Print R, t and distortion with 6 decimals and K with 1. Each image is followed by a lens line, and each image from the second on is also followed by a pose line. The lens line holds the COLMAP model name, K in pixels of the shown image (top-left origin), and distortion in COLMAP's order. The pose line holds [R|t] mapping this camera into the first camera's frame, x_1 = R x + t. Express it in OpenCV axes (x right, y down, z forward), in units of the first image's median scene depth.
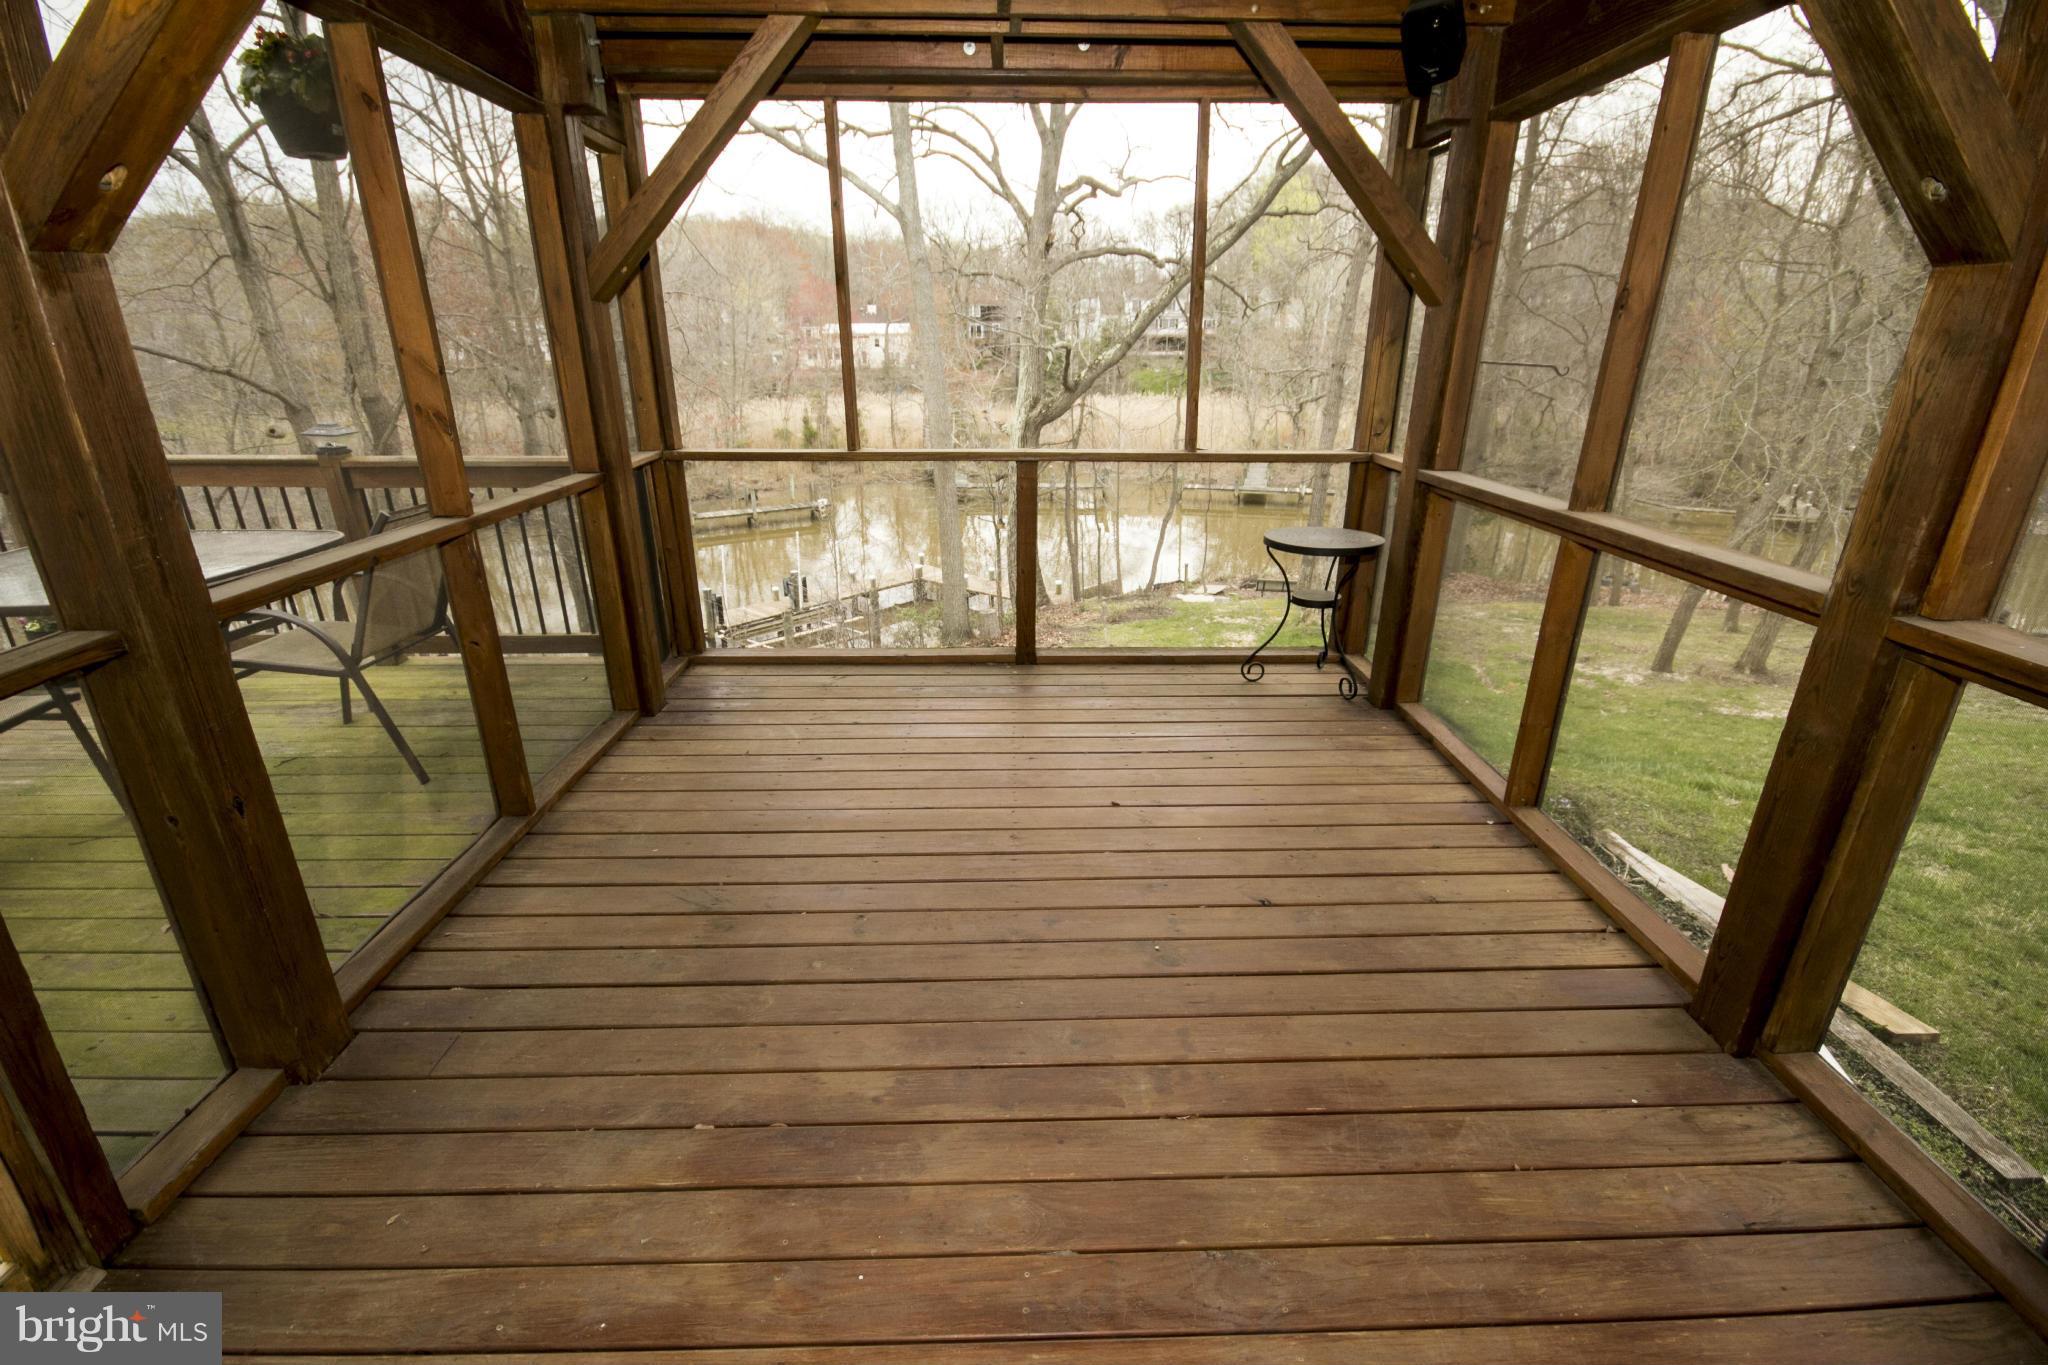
lens RADIAL K [[940.6, 0, 1024.0], [0, 940.6, 682.5], [0, 0, 1]] dist [-0.003233, -0.000049]
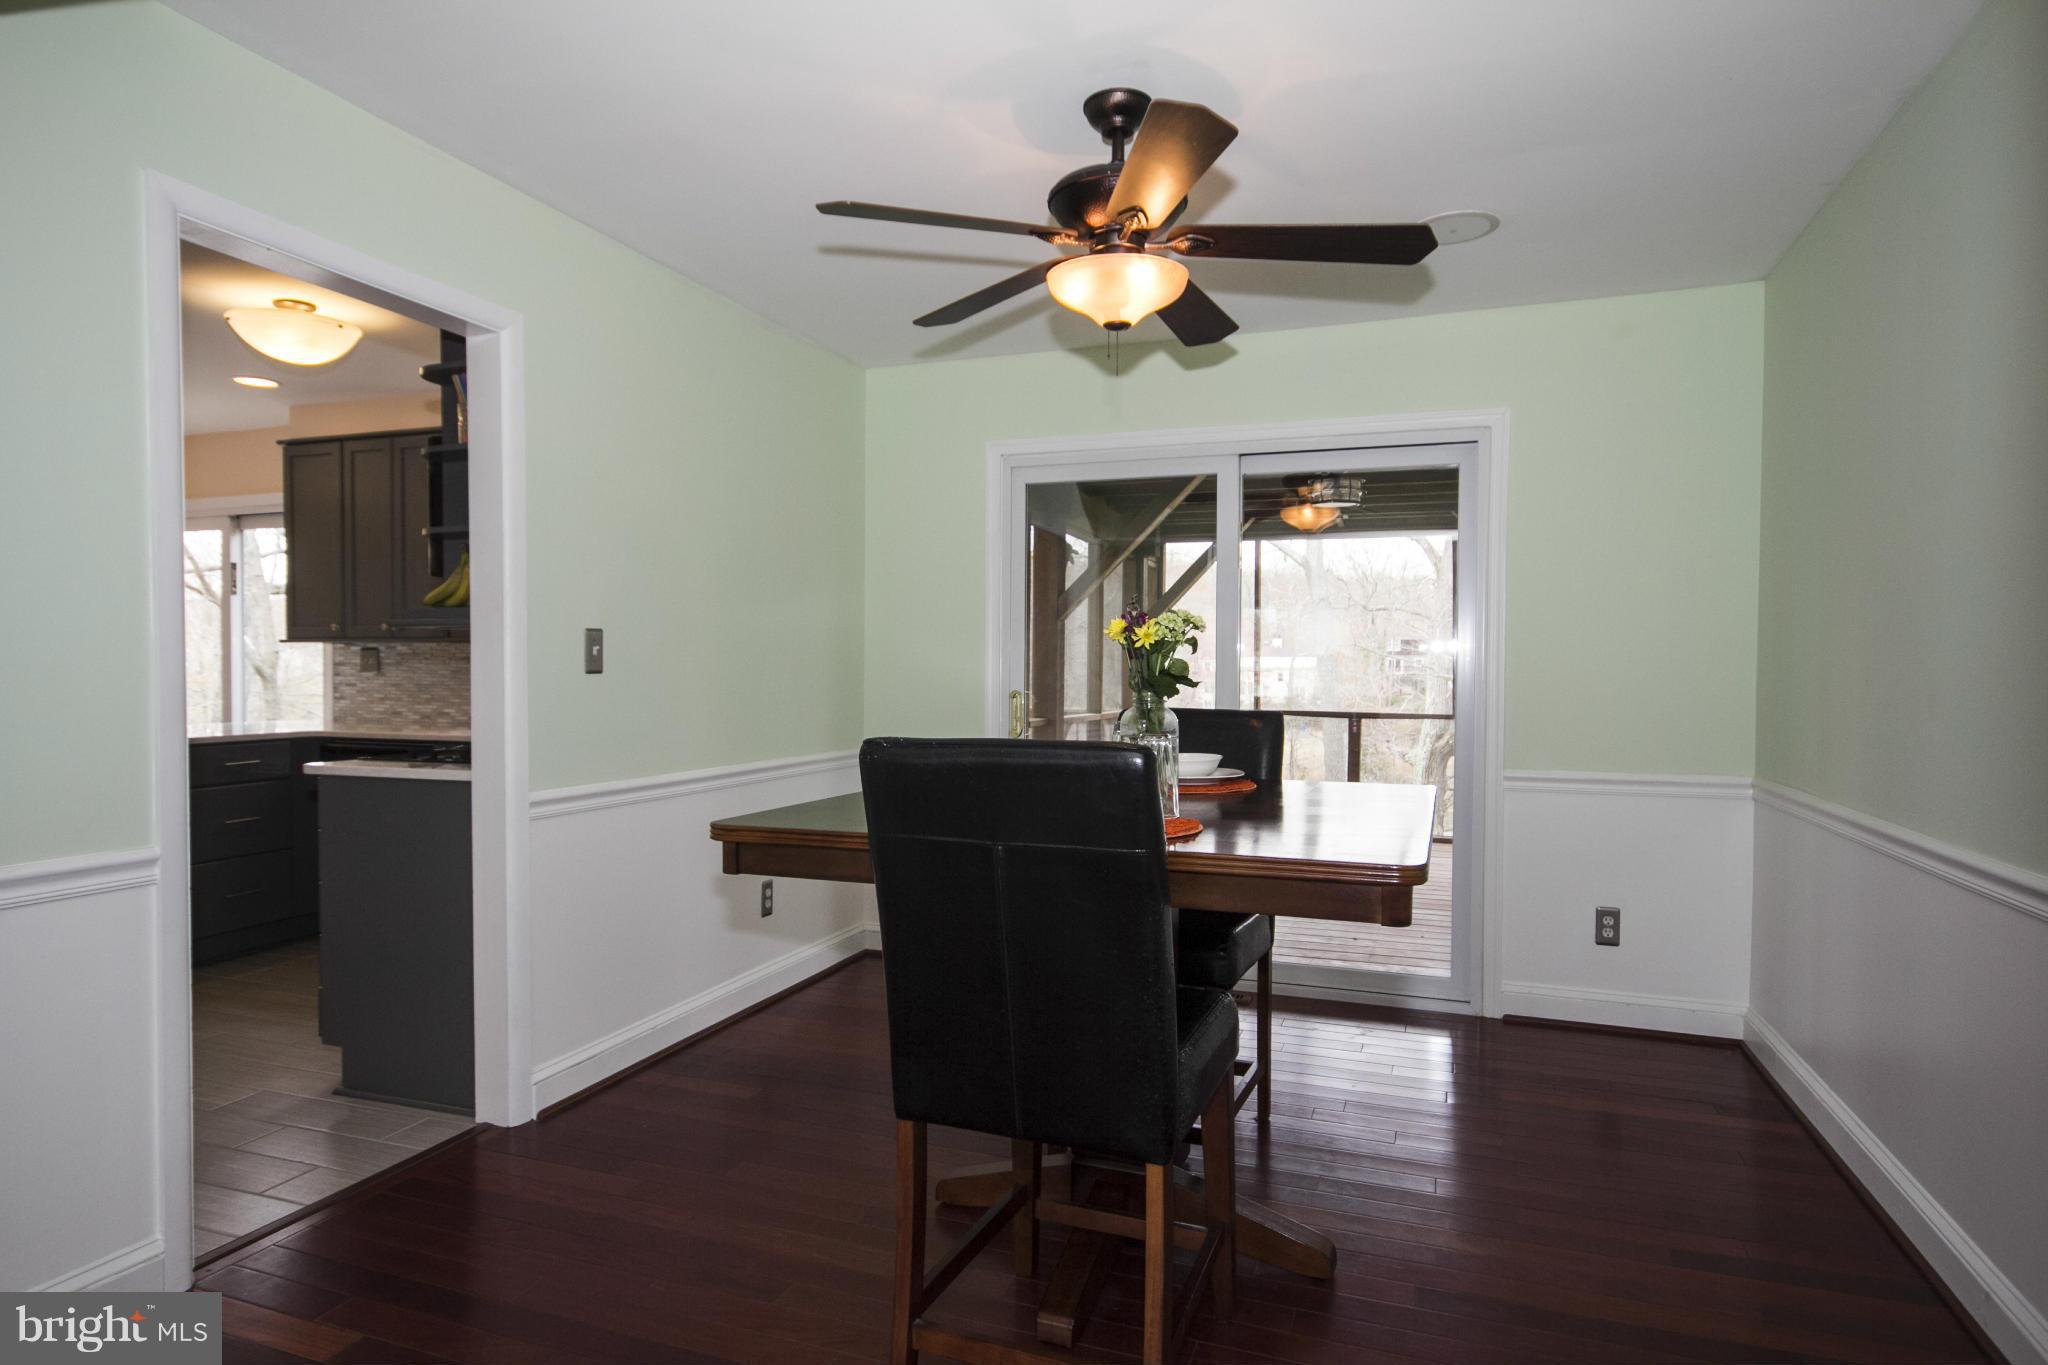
lens RADIAL K [[1113.7, 0, 1048.6], [0, 1113.7, 670.8], [0, 0, 1]] dist [-0.024728, -0.000358]
pose [[0.938794, 0.011153, -0.344299, 0.024530], [-0.129292, 0.937815, -0.322160, 0.058273], [0.319296, 0.346957, 0.881857, -0.144147]]
